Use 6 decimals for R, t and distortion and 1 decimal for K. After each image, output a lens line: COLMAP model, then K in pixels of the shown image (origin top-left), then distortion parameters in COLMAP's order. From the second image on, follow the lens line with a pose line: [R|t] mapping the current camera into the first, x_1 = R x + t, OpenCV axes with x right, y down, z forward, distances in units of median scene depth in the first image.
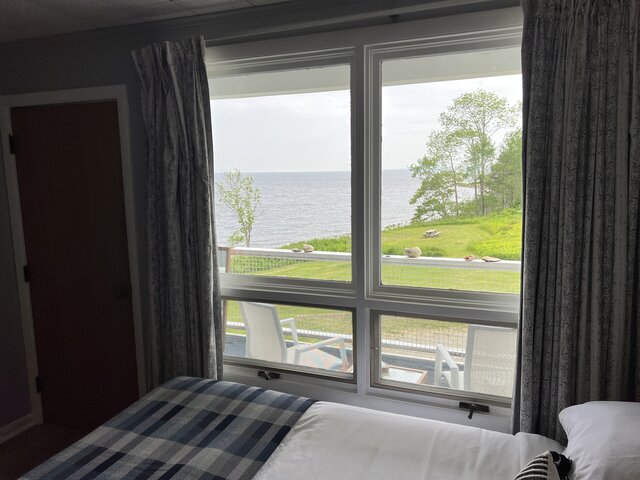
lens RADIAL K [[475.7, 0, 320.0], [0, 475.7, 240.0], [0, 0, 1]] dist [0.038495, -0.005245]
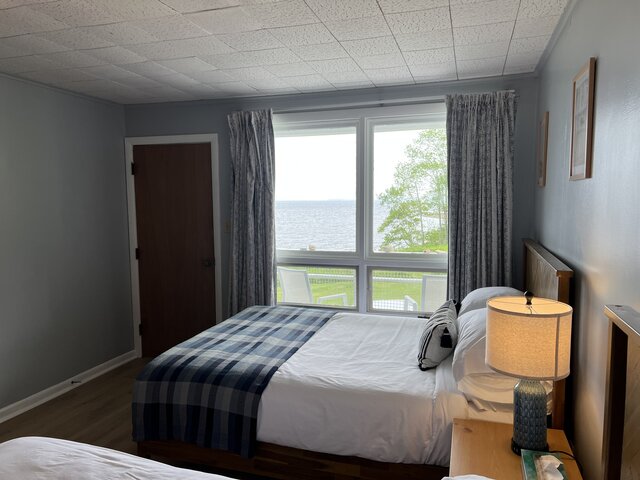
lens RADIAL K [[475.9, 0, 320.3], [0, 475.9, 251.2], [0, 0, 1]] dist [0.090802, -0.000821]
pose [[0.997746, 0.003253, 0.067024, -0.177547], [-0.000709, 0.999279, -0.037954, 0.153988], [-0.067099, 0.037821, 0.997029, -0.708307]]
